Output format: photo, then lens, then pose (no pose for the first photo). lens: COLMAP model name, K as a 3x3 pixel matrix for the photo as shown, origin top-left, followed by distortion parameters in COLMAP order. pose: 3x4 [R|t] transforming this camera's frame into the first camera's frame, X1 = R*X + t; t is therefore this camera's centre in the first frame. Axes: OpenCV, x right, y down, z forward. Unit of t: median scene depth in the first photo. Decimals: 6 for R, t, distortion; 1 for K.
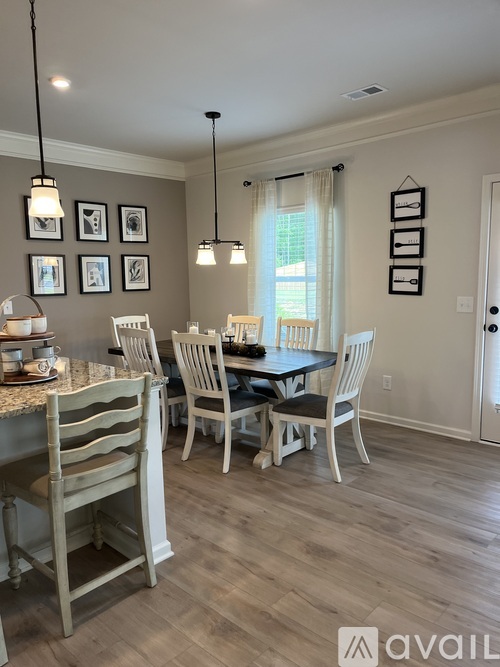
lens RADIAL K [[502.8, 0, 250.0], [0, 502.8, 333.5], [0, 0, 1]] dist [0.088248, -0.109039]
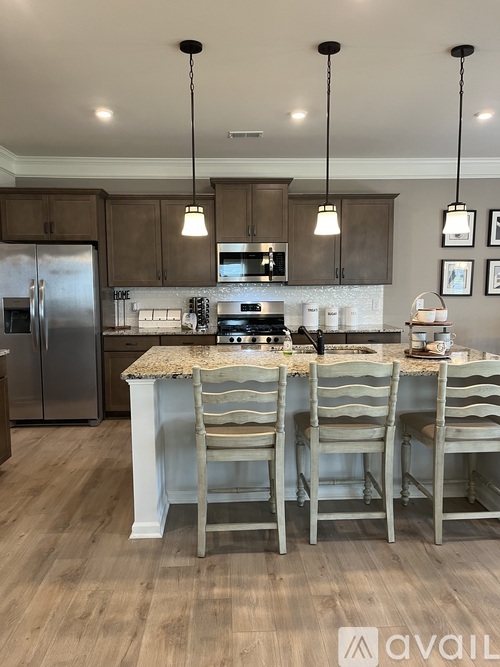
lens RADIAL K [[502.8, 0, 250.0], [0, 502.8, 333.5], [0, 0, 1]] dist [0.088248, -0.109039]
pose [[0.718317, 0.092109, -0.689592, 0.163711], [-0.096510, 0.994806, 0.032347, 0.042201], [0.688990, 0.043317, 0.723476, -0.334615]]
